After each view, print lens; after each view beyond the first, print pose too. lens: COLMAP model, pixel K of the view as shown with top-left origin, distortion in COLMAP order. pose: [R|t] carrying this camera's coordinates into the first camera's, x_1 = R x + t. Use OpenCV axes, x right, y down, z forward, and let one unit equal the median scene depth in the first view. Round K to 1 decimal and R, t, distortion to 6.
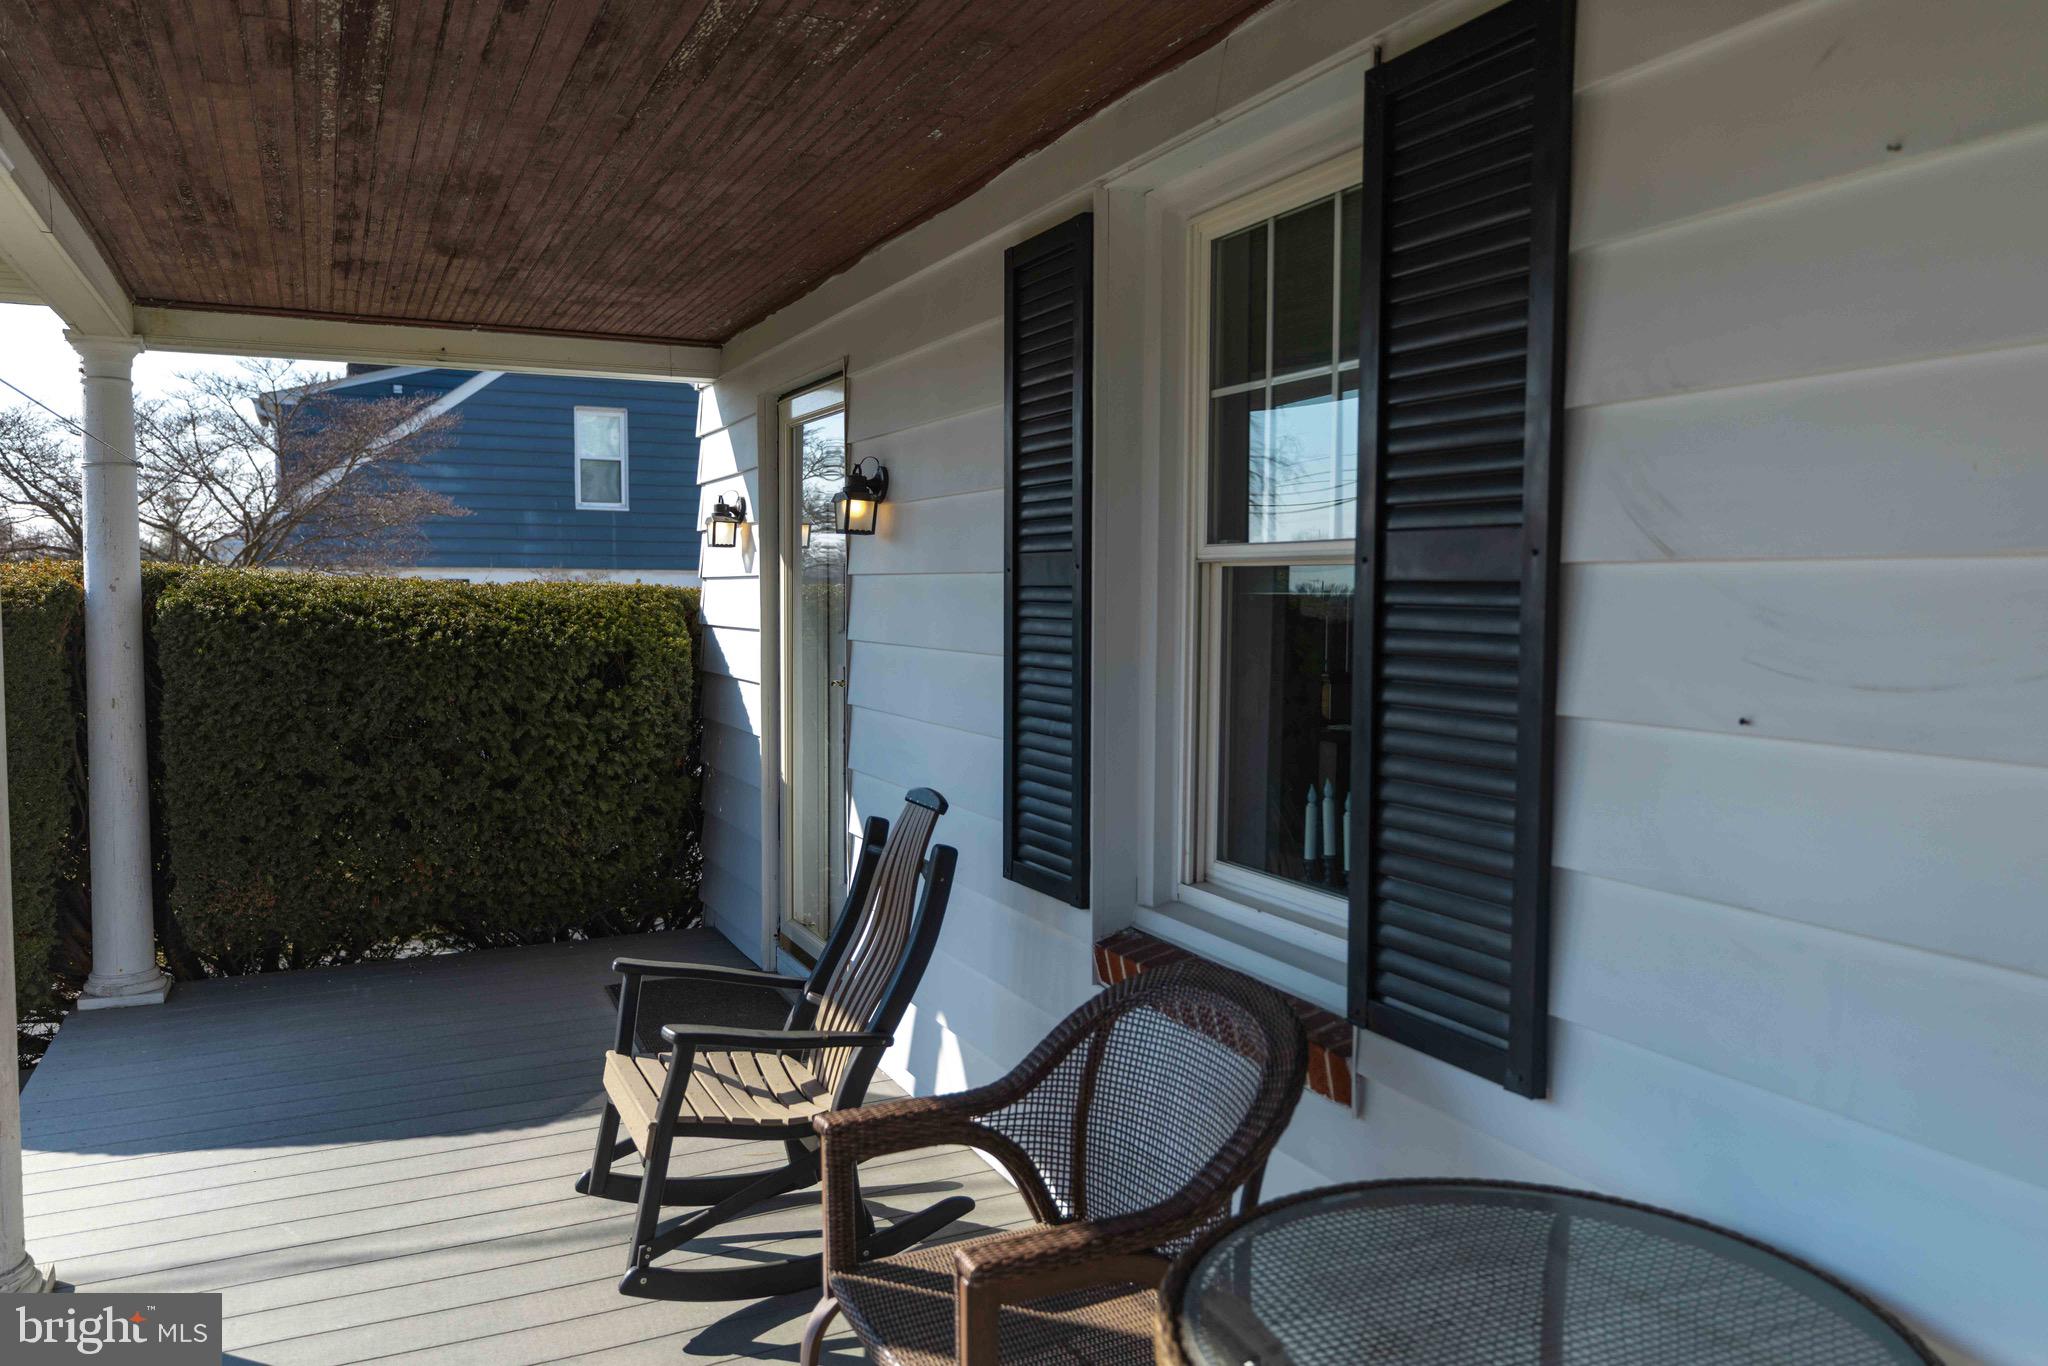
lens RADIAL K [[1482.1, 0, 1027.1], [0, 1482.1, 690.1], [0, 0, 1]] dist [0.008934, -0.003165]
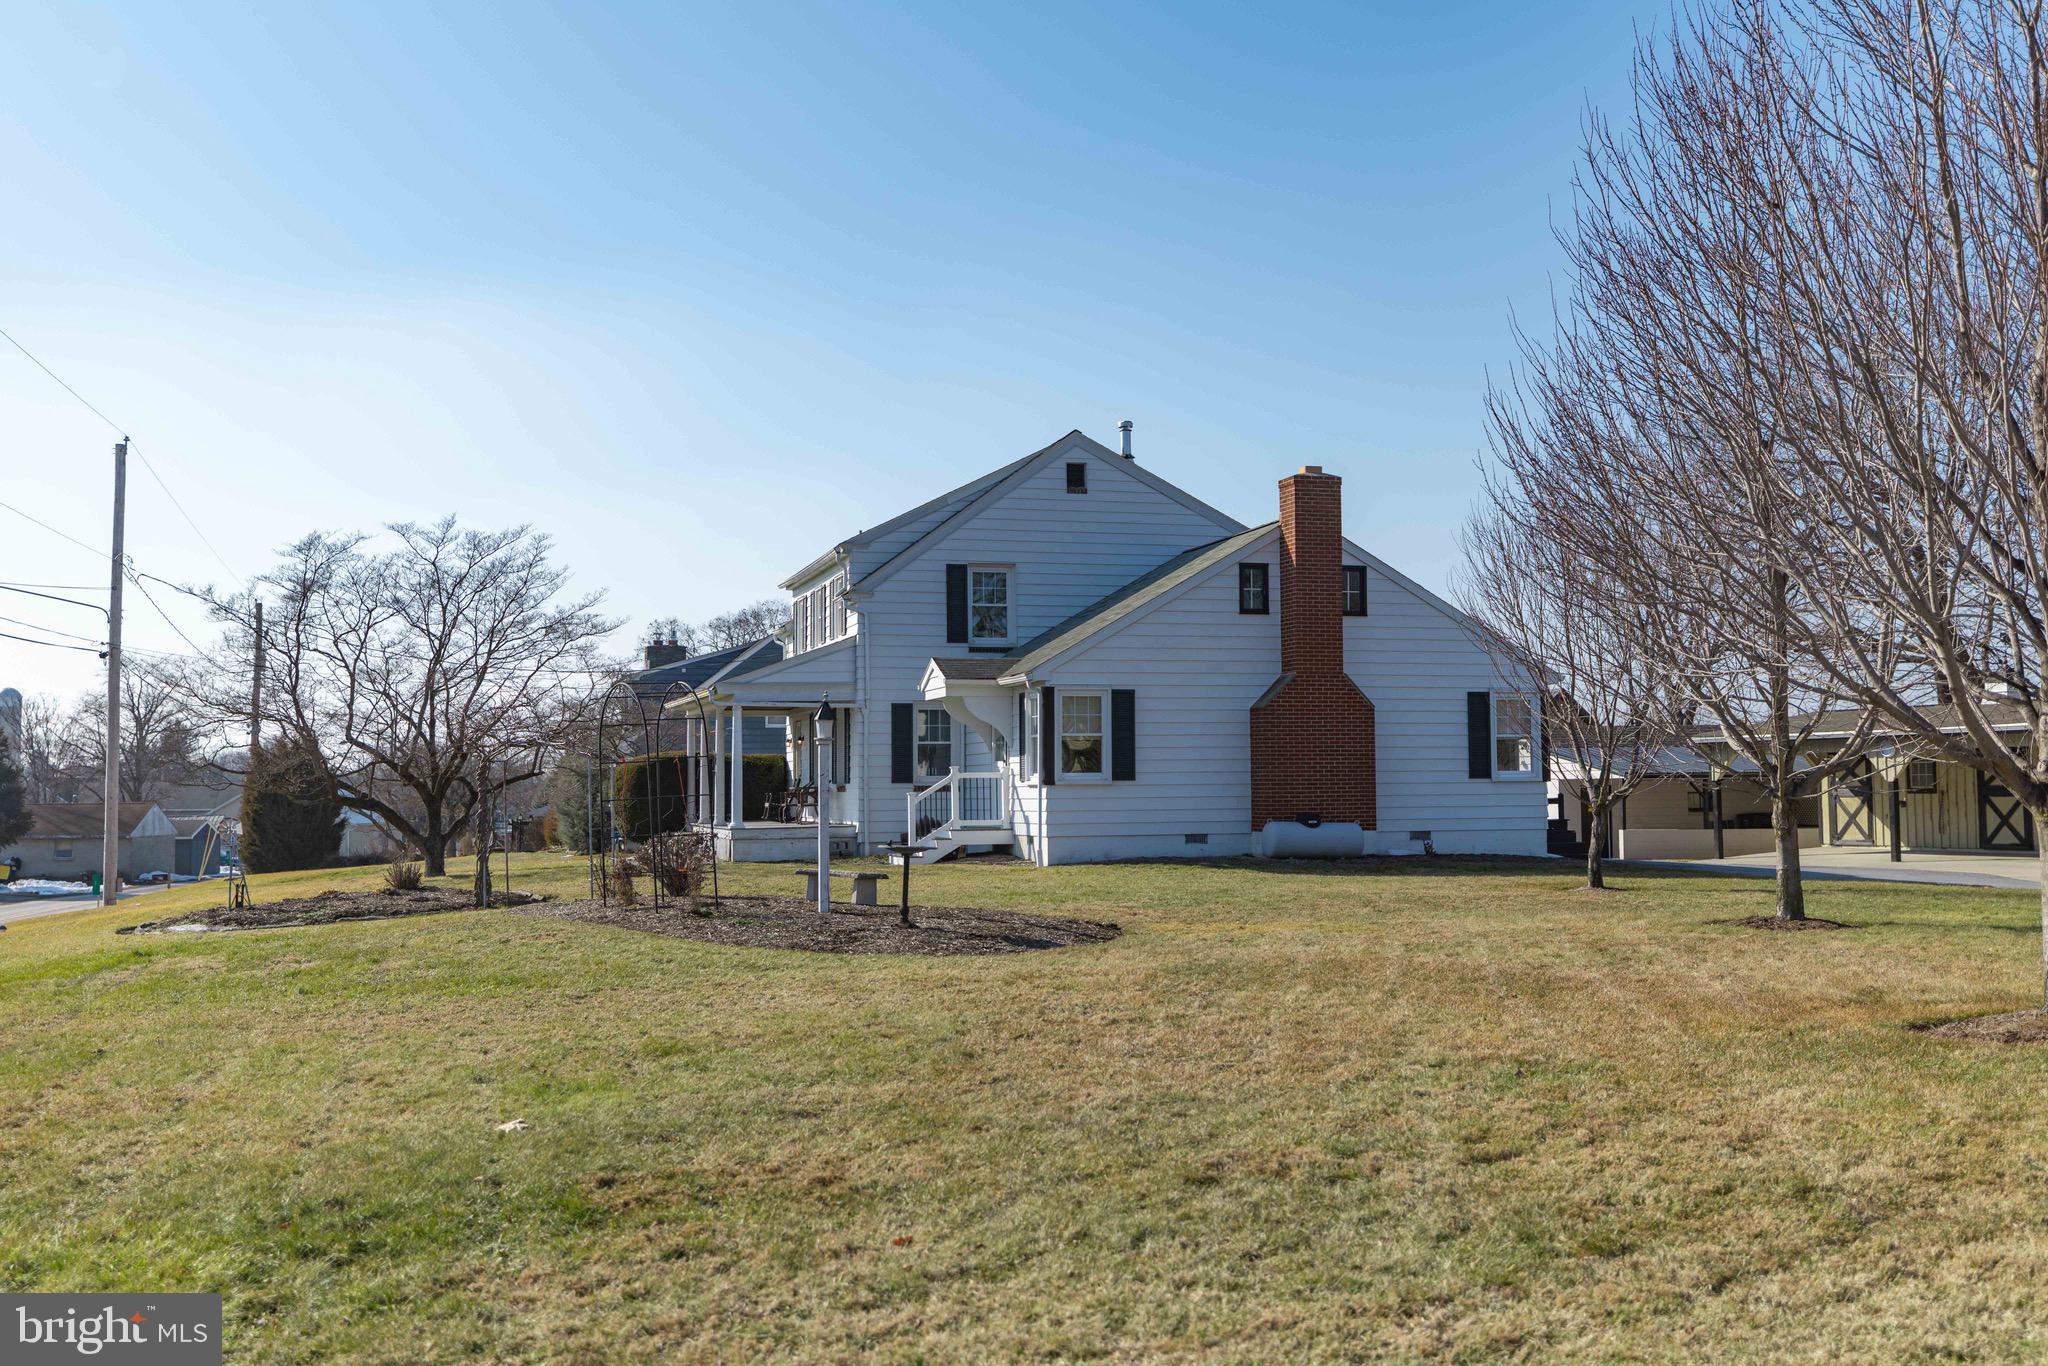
lens RADIAL K [[1961.3, 0, 1025.3], [0, 1961.3, 685.4], [0, 0, 1]] dist [0.005447, 0.000000]
pose [[0.986344, -0.022190, -0.163196, 1.975971], [0.002583, 0.992844, -0.119390, 0.584552], [0.164678, 0.117338, 0.979343, -6.408397]]
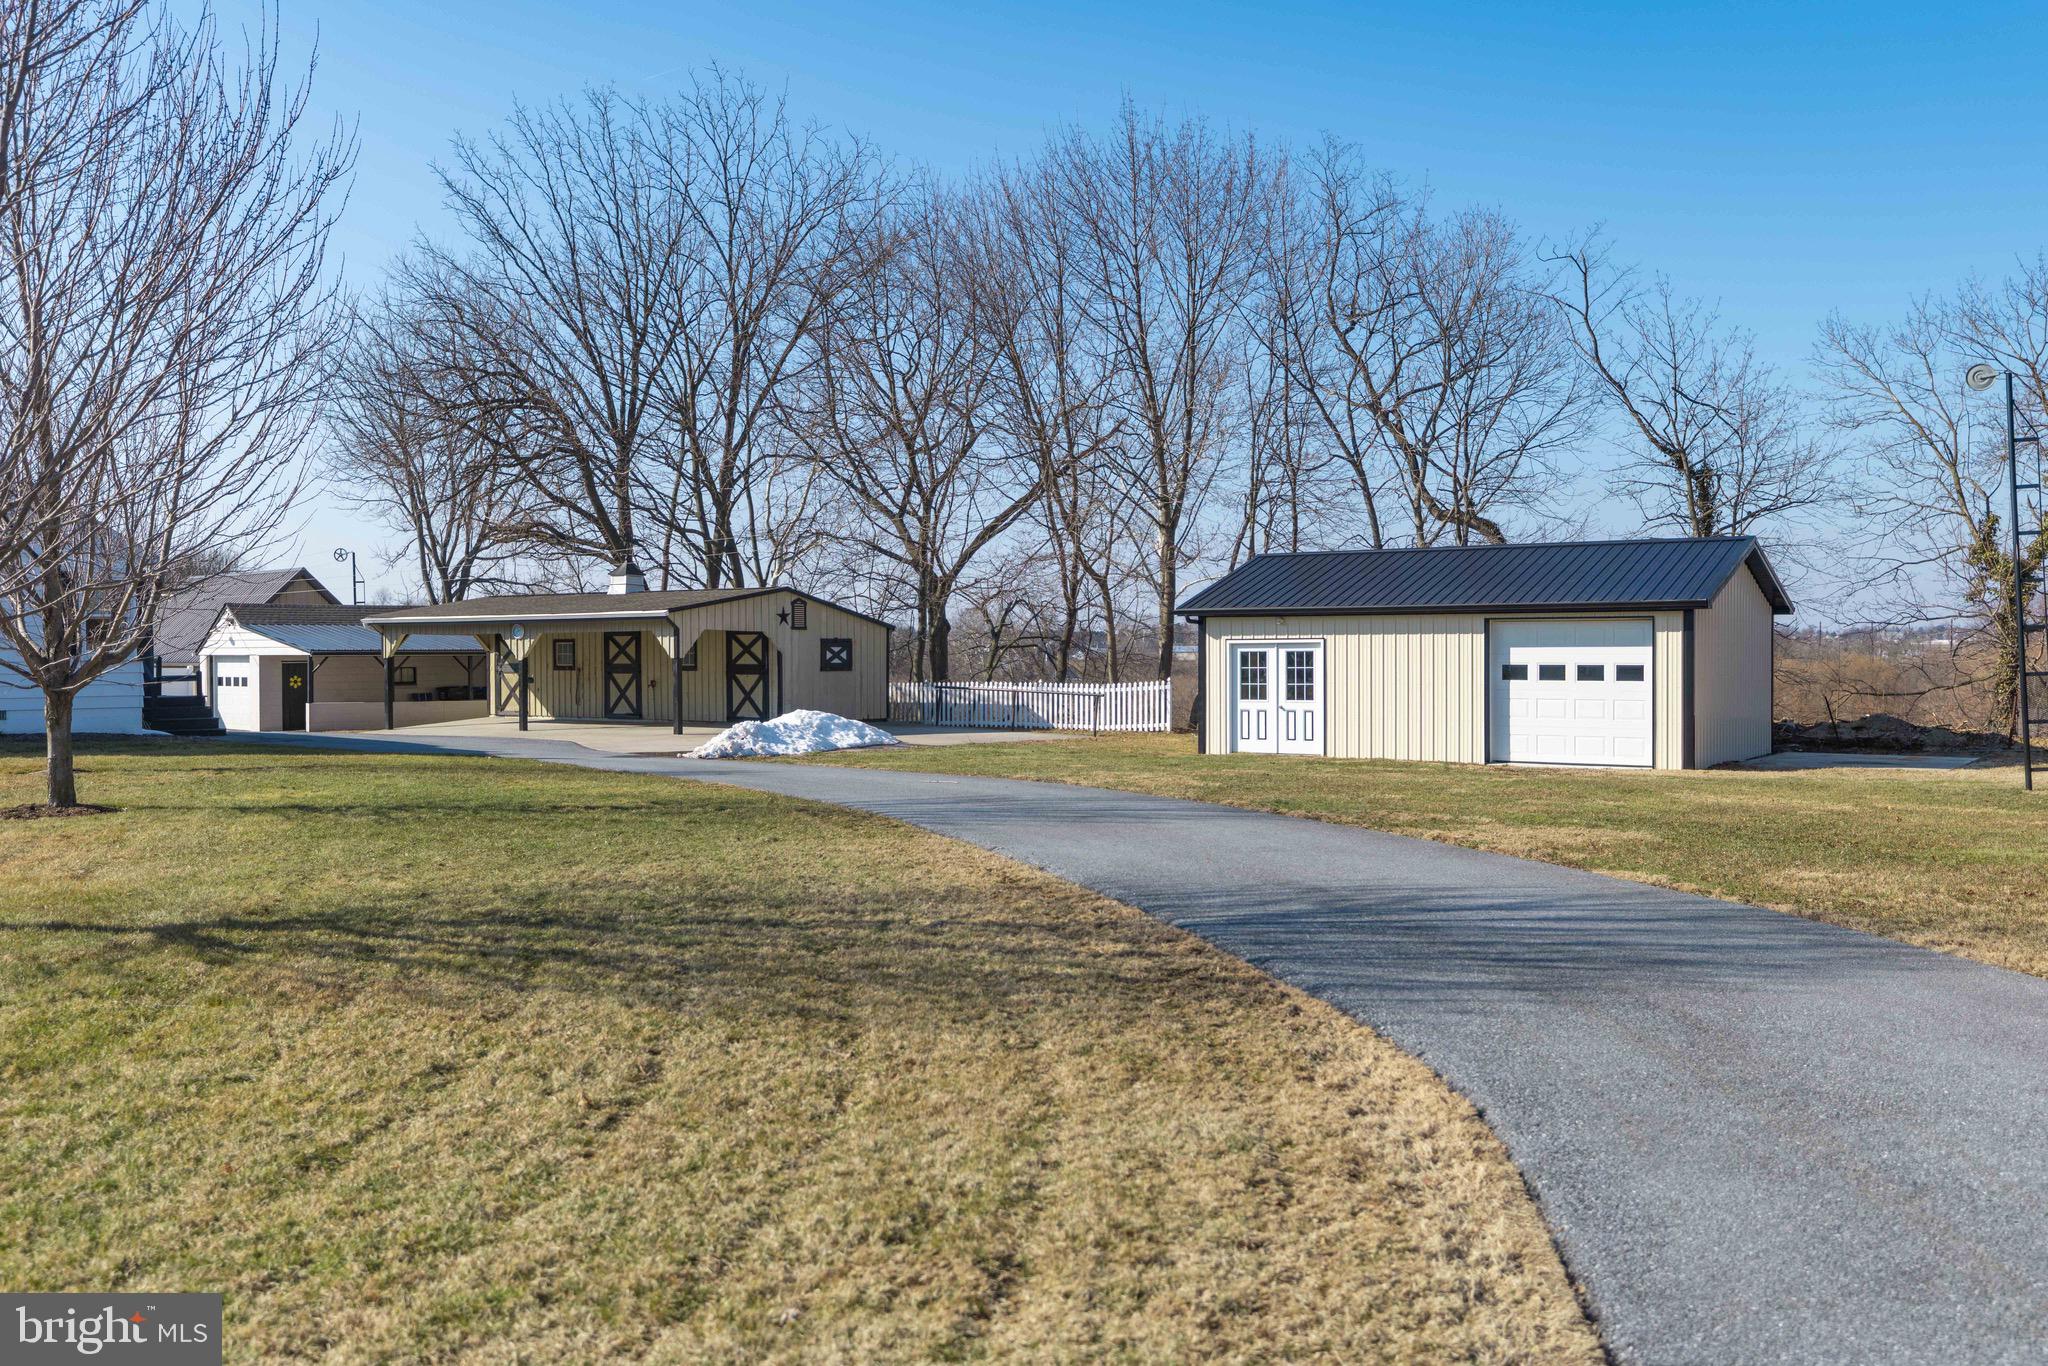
lens RADIAL K [[1783.3, 0, 1018.3], [0, 1783.3, 676.8], [0, 0, 1]] dist [0.016941, -0.036085]
pose [[0.920244, -0.012183, 0.391156, 2.898655], [0.032858, 0.998391, -0.046208, 0.561963], [-0.389964, 0.055375, 0.919164, -6.411950]]
